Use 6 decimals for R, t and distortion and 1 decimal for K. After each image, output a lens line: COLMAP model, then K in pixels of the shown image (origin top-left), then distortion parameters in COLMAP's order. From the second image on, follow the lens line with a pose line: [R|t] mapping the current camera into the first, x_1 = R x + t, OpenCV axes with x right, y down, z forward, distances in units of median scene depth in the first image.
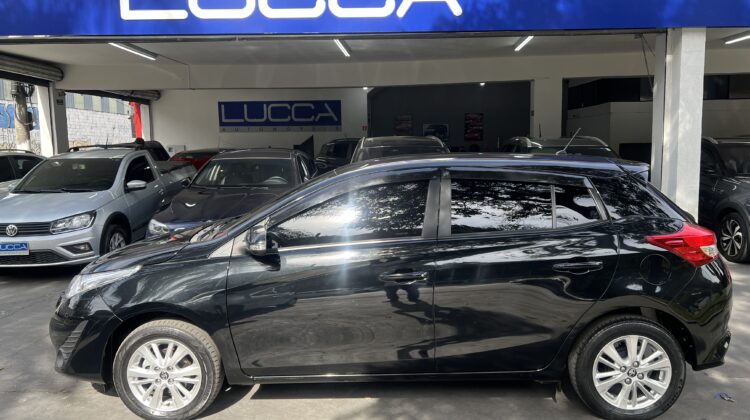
lens RADIAL K [[564.8, 0, 379.1], [0, 564.8, 211.9], [0, 0, 1]] dist [0.064399, -0.070256]
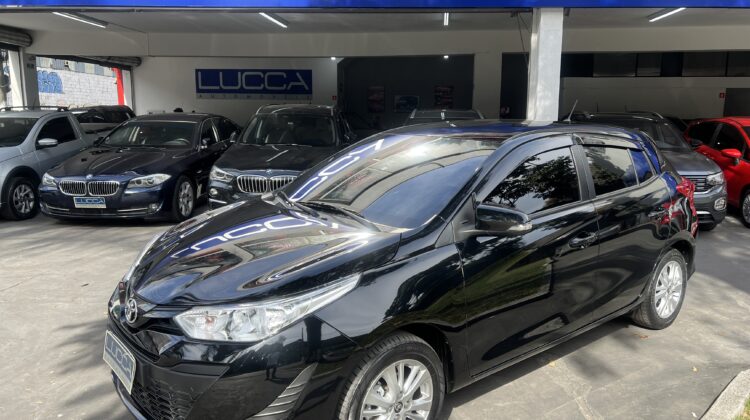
lens RADIAL K [[564.8, 0, 379.1], [0, 564.8, 211.9], [0, 0, 1]] dist [0.064399, -0.070256]
pose [[0.998133, 0.032584, -0.051661, 0.137580], [-0.029971, 0.998271, 0.050560, 0.005814], [0.053219, -0.048917, 0.997384, -0.042026]]
